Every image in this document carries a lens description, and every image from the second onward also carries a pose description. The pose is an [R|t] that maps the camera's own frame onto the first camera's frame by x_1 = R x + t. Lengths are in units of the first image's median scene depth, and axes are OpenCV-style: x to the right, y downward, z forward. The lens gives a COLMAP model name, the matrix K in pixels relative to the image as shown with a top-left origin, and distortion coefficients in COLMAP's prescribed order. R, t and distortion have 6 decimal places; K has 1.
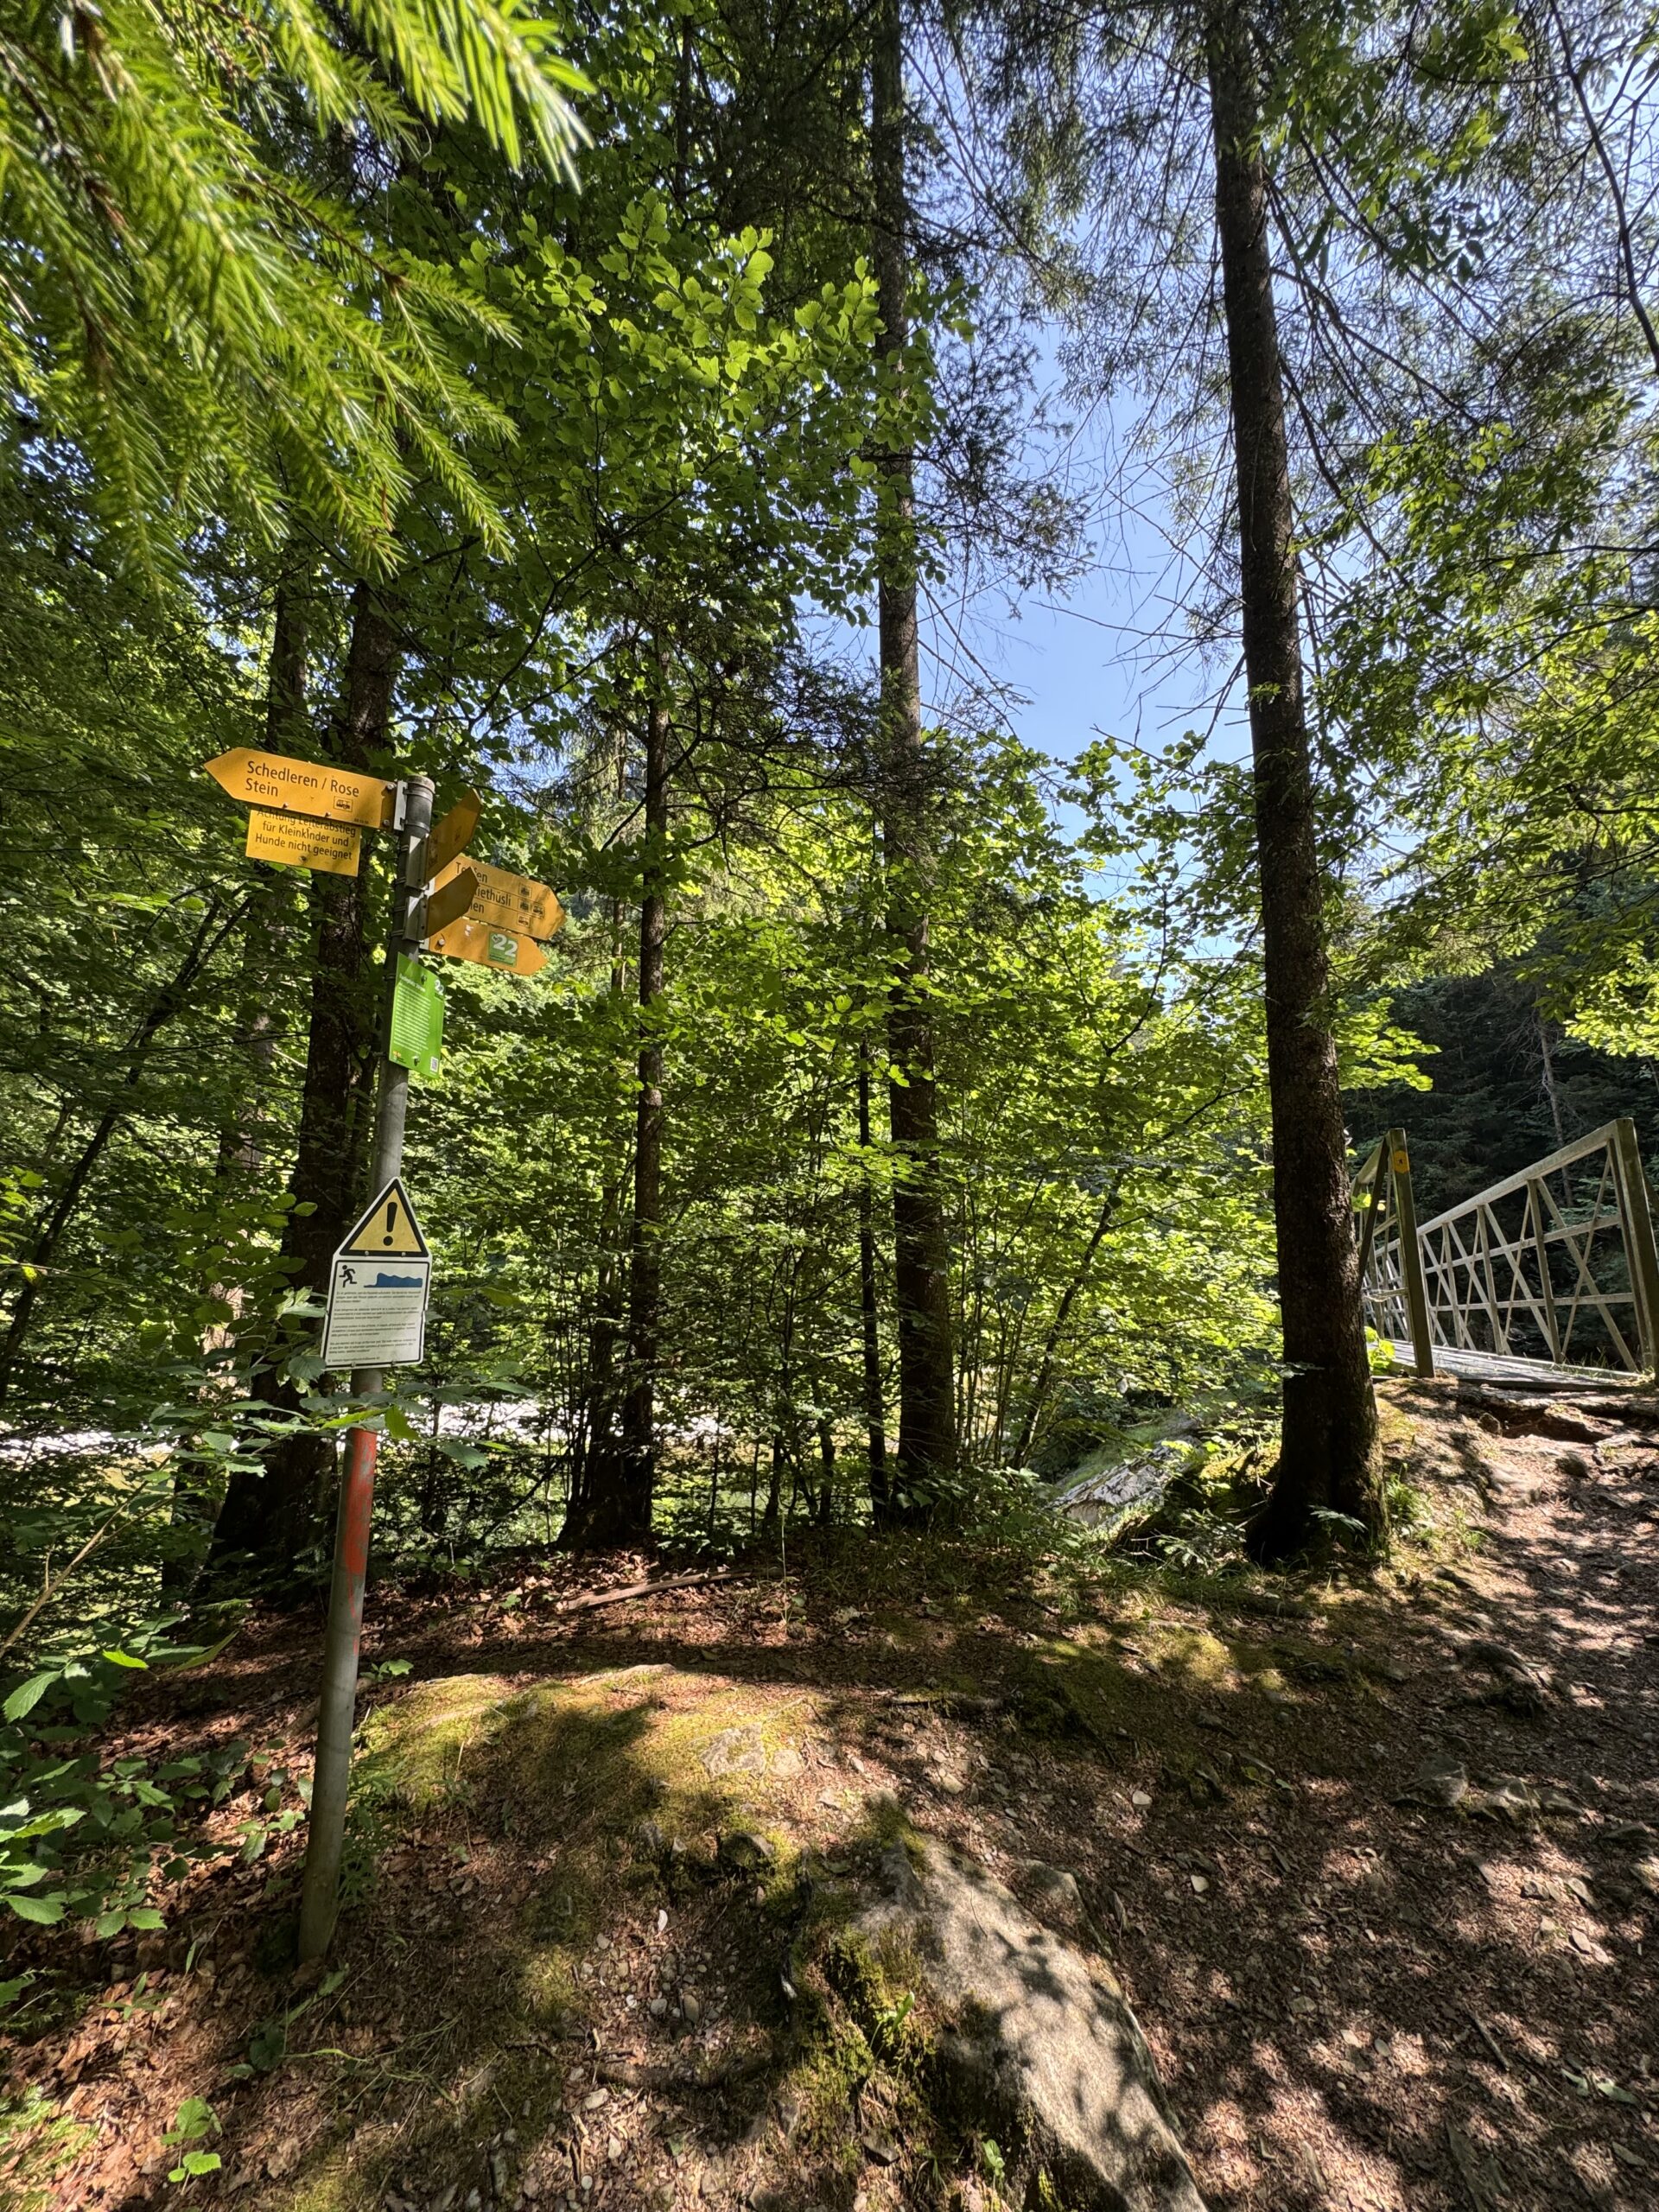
lens RADIAL K [[880.0, 0, 827.2], [0, 880.0, 1111.2], [0, 0, 1]] dist [-0.000233, 0.000054]
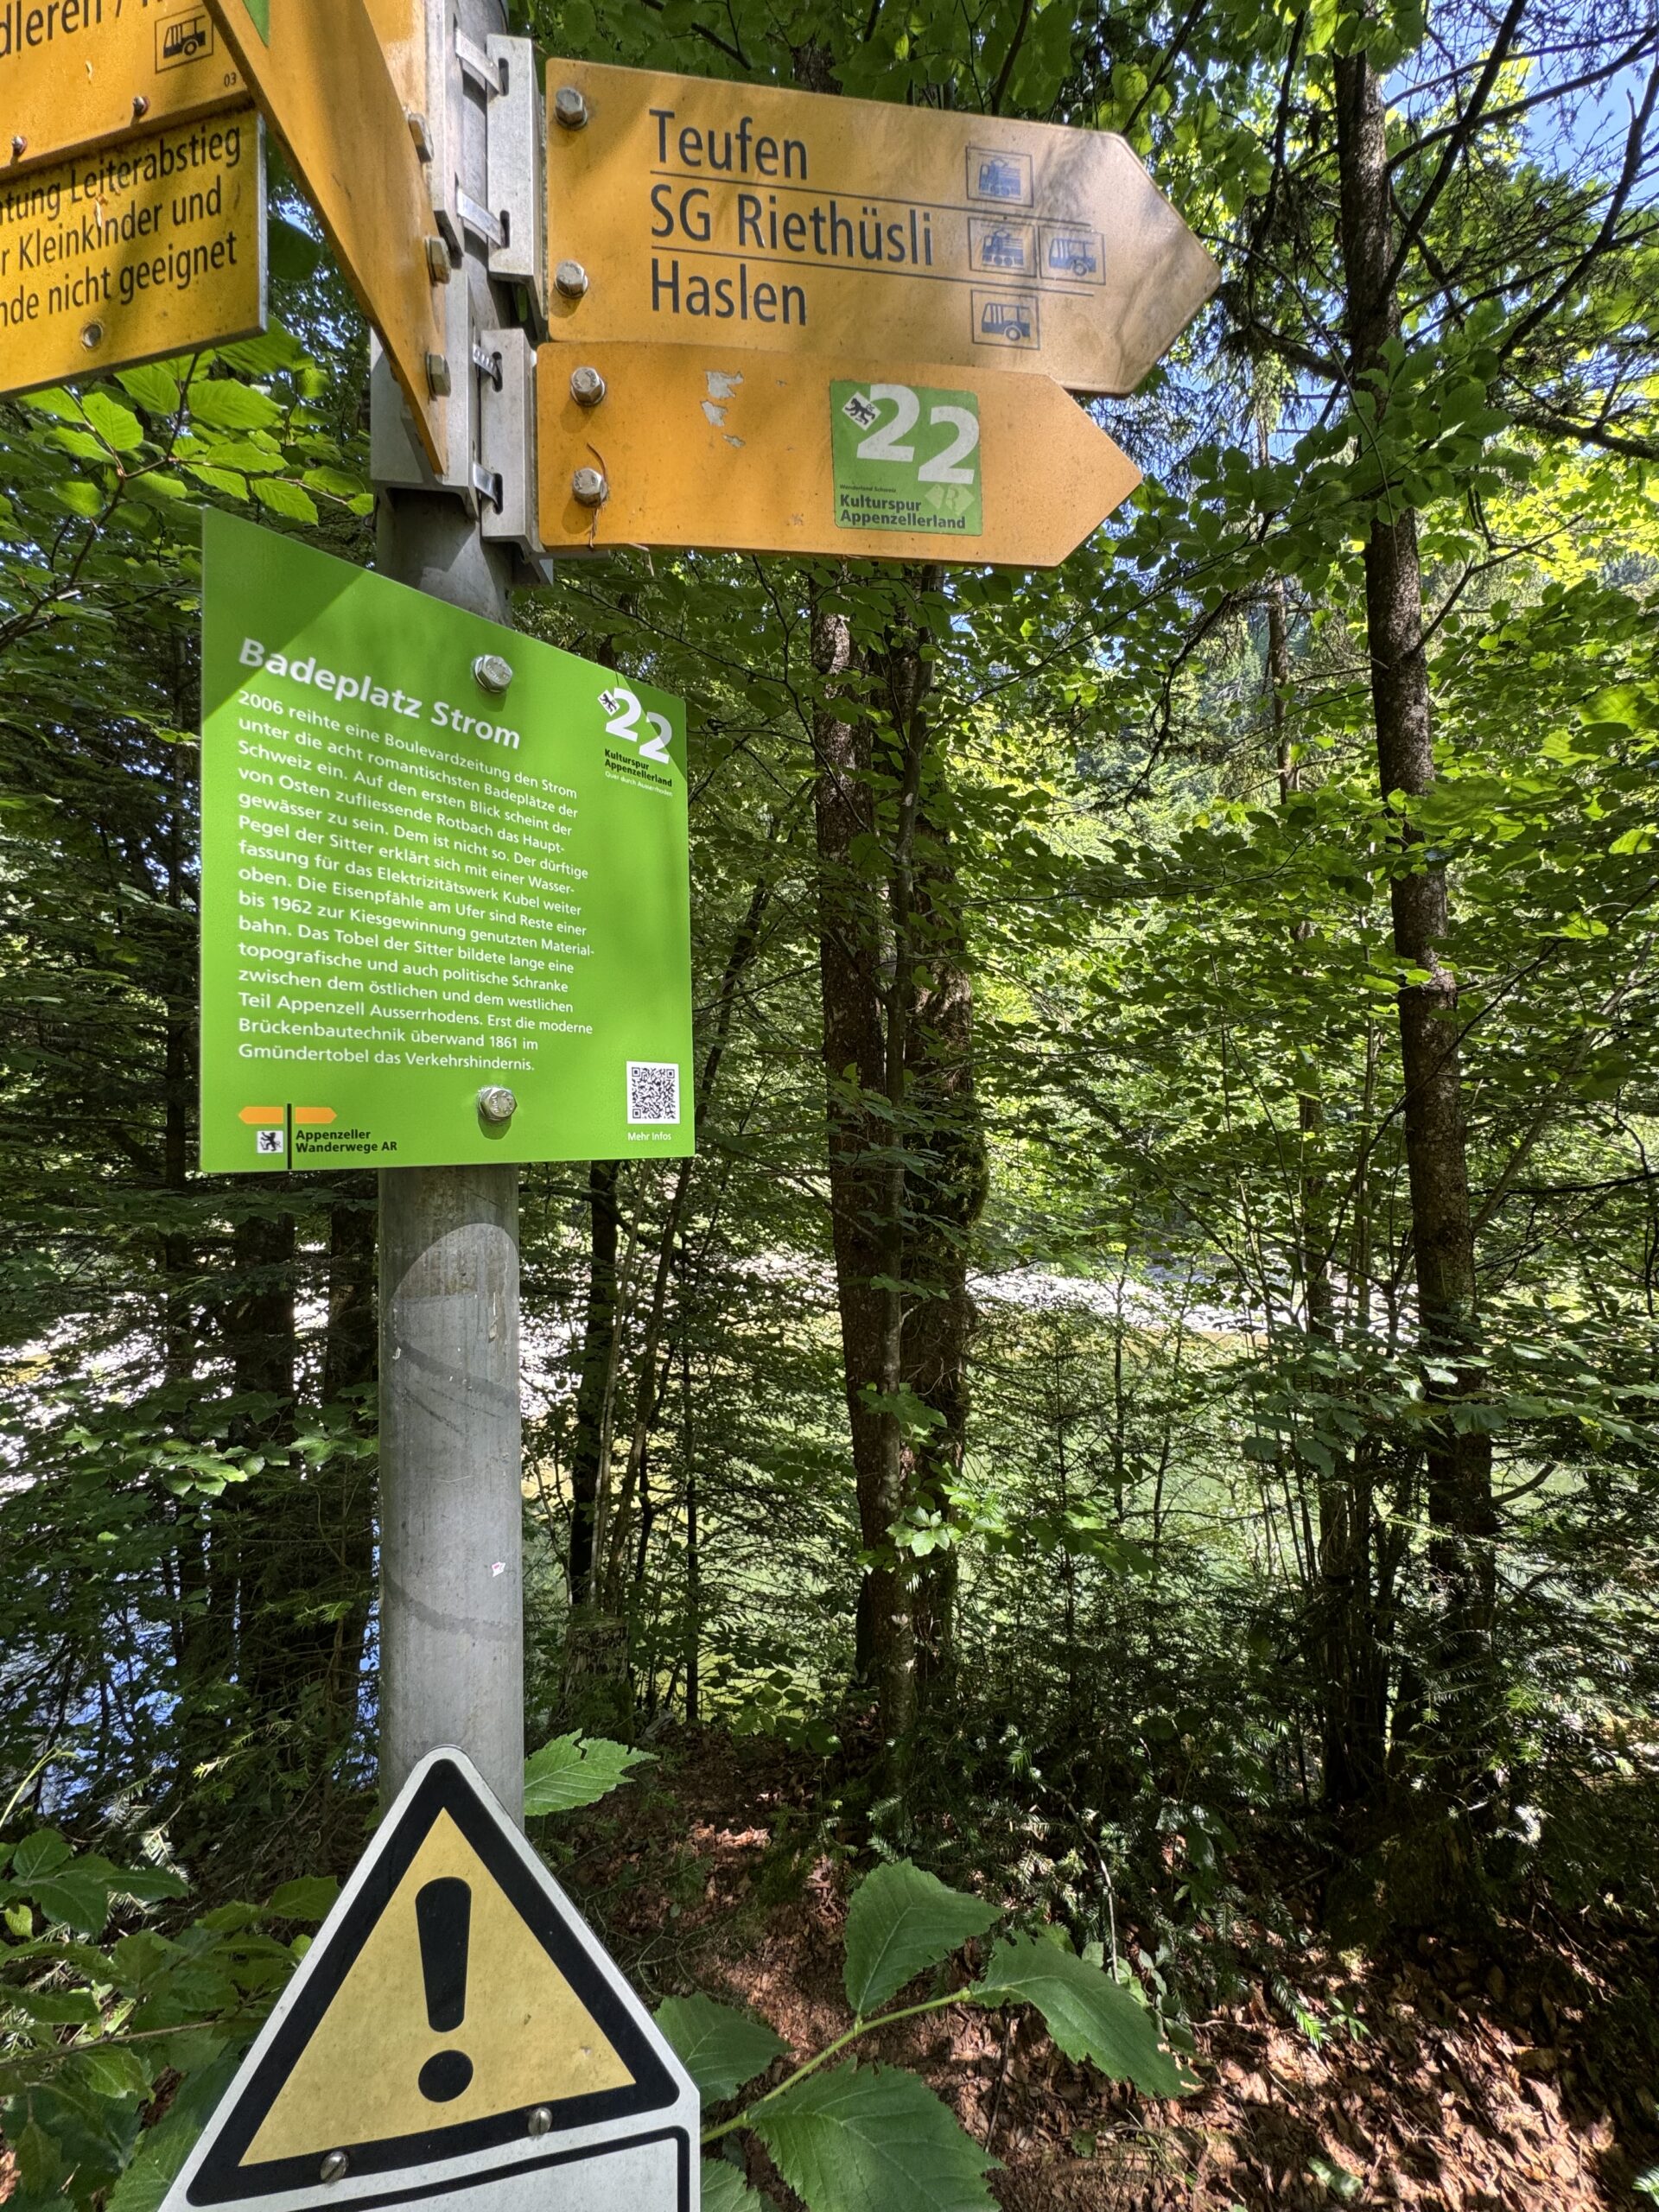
lens RADIAL K [[880.0, 0, 827.2], [0, 880.0, 1111.2], [0, 0, 1]] dist [-0.000233, 0.000054]
pose [[0.749049, -0.048407, -0.660744, -0.287467], [0.138582, 0.986712, 0.084815, -0.063690], [0.647859, -0.155098, 0.745804, 0.907876]]
